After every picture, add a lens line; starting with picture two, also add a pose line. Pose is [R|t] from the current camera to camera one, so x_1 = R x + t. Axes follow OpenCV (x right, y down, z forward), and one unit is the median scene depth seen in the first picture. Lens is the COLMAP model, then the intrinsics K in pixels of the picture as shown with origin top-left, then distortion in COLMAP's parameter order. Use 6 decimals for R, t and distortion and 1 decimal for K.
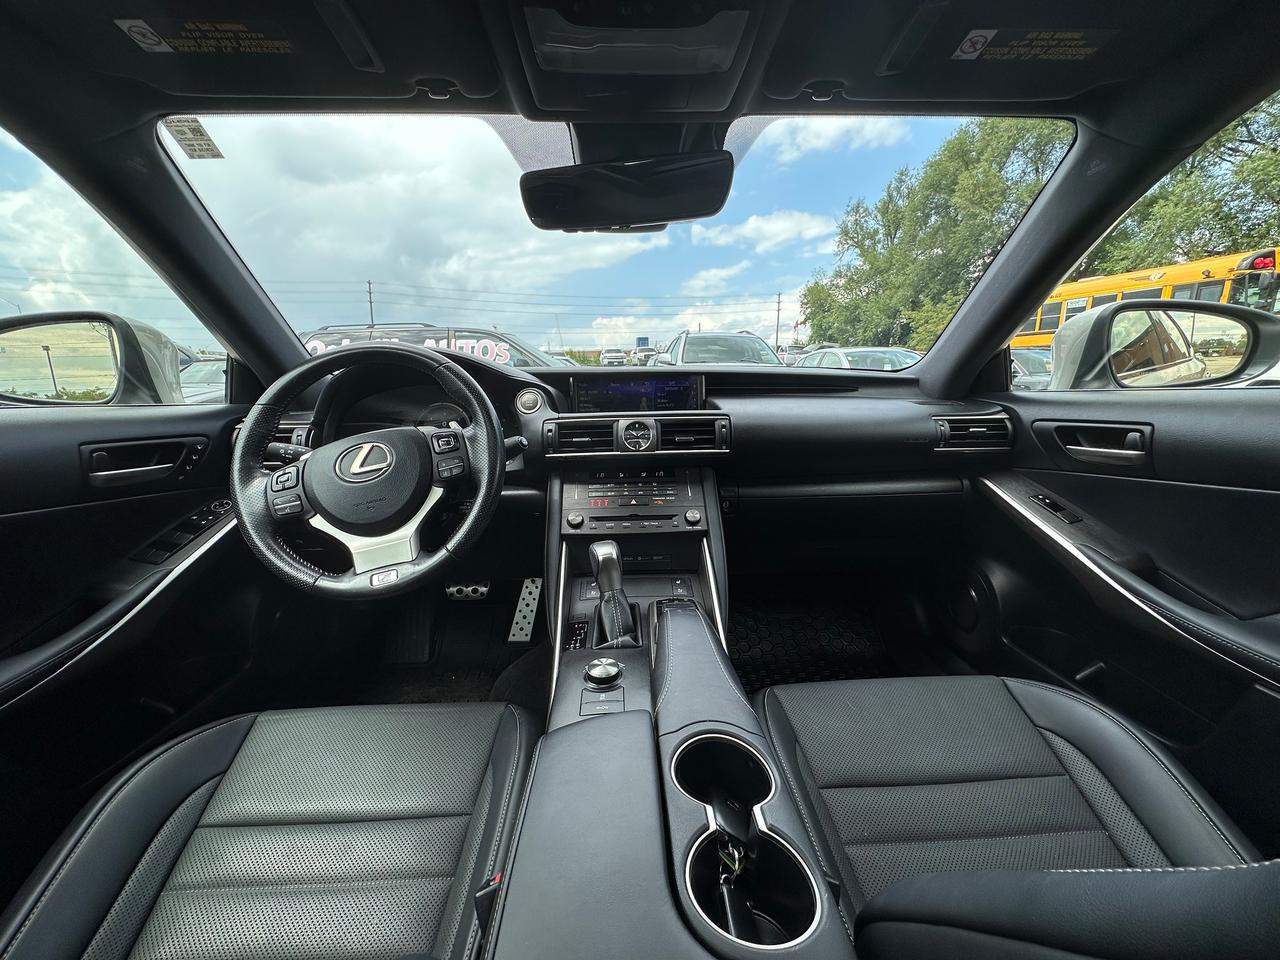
lens RADIAL K [[511.0, 0, 638.2], [0, 511.0, 480.4], [0, 0, 1]] dist [-0.002558, 0.000115]
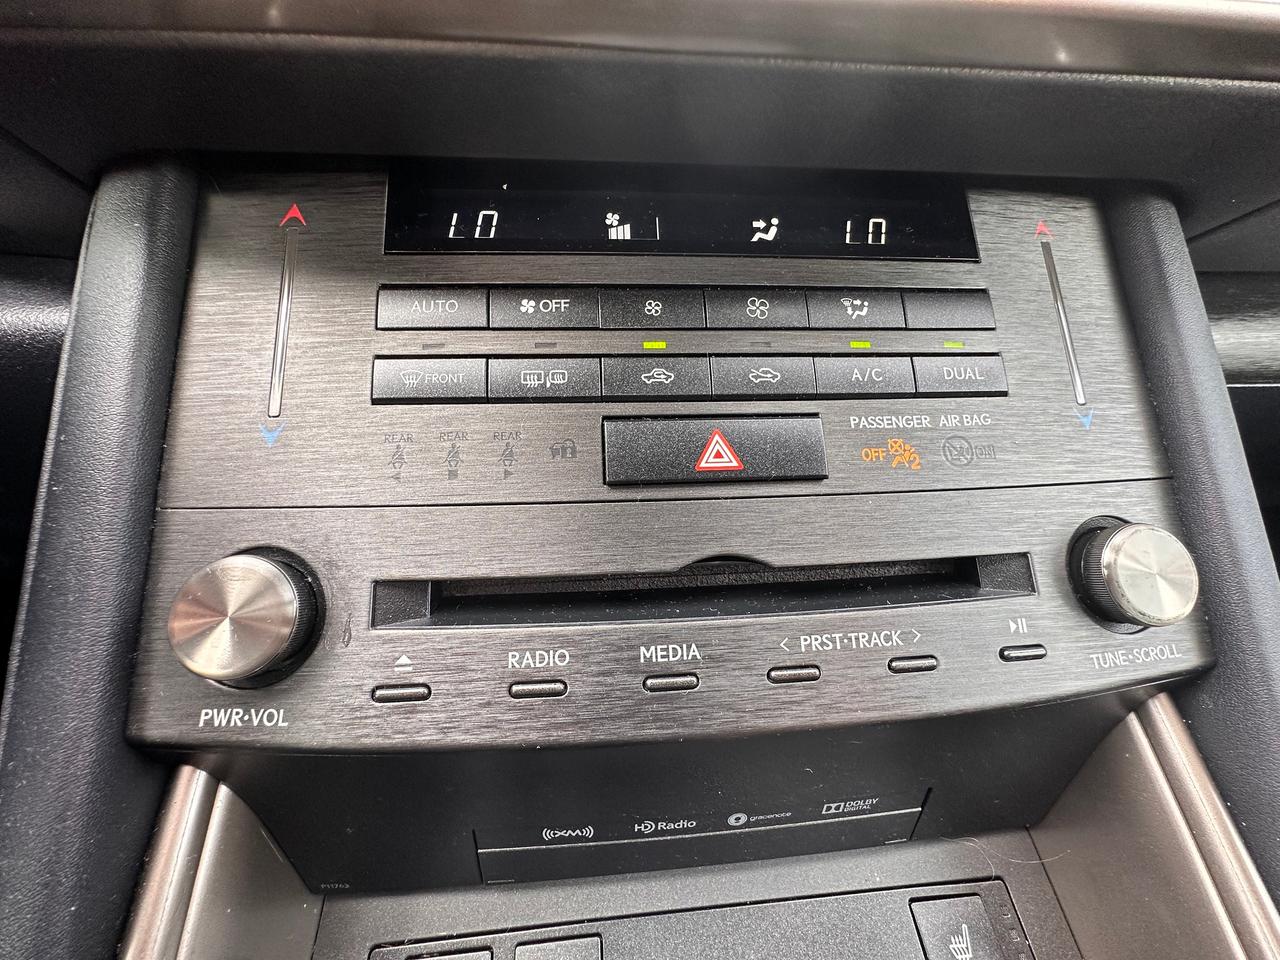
lens RADIAL K [[513.1, 0, 637.7], [0, 513.1, 478.8], [0, 0, 1]] dist [-0.002439, -0.000110]
pose [[0.997570, 0.010074, 0.068940, -0.041098], [-0.037572, 0.911072, 0.410532, -0.005832], [-0.058674, -0.412124, 0.909237, 0.929574]]
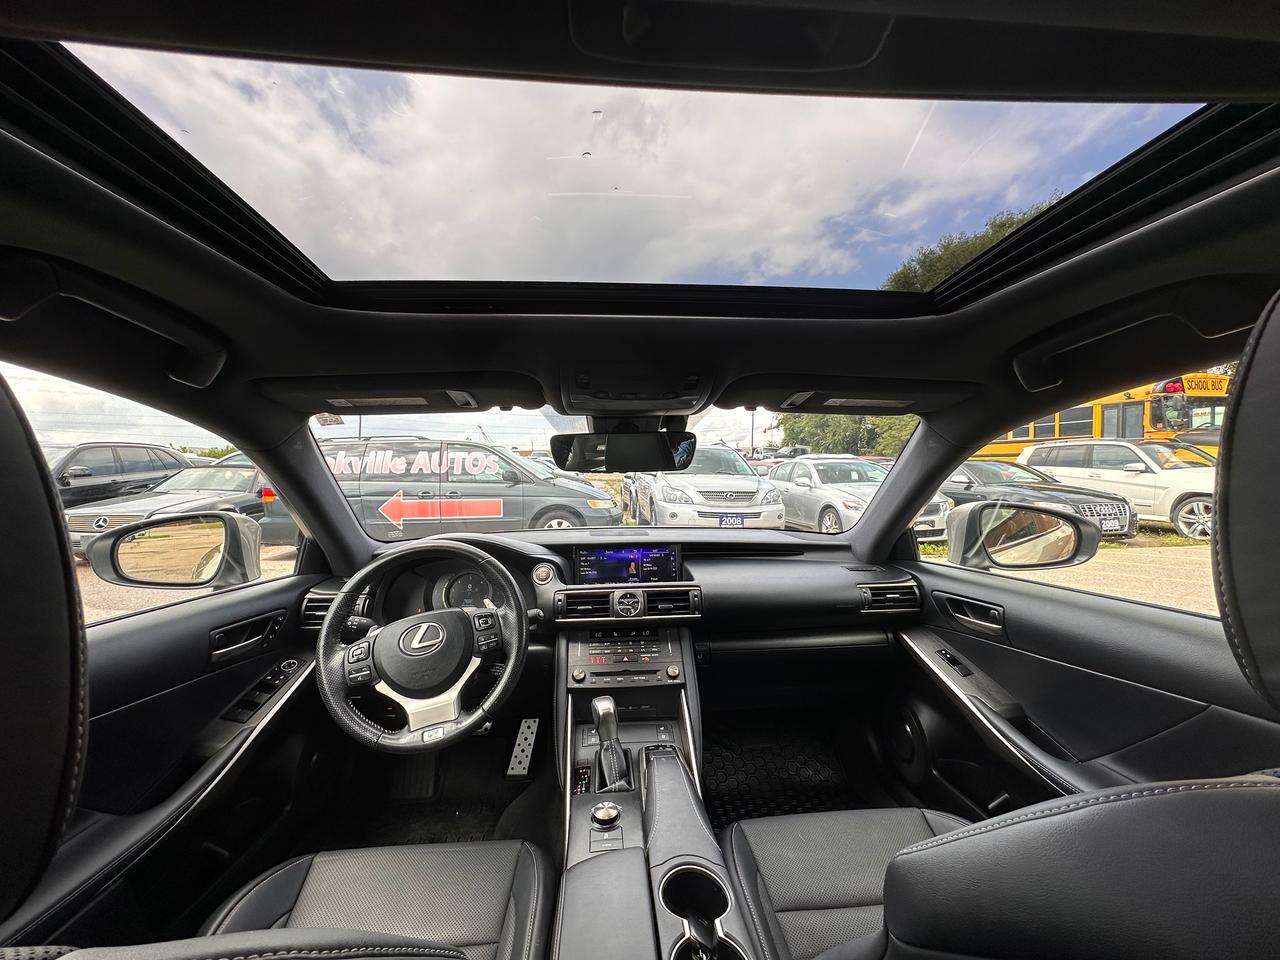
lens RADIAL K [[513.1, 0, 637.7], [0, 513.1, 478.8], [0, 0, 1]] dist [-0.002439, -0.000110]
pose [[0.999331, 0.004638, 0.036270, -0.028672], [0.002222, 0.982392, -0.186819, -0.165037], [-0.036498, 0.186775, 0.981725, -0.333842]]
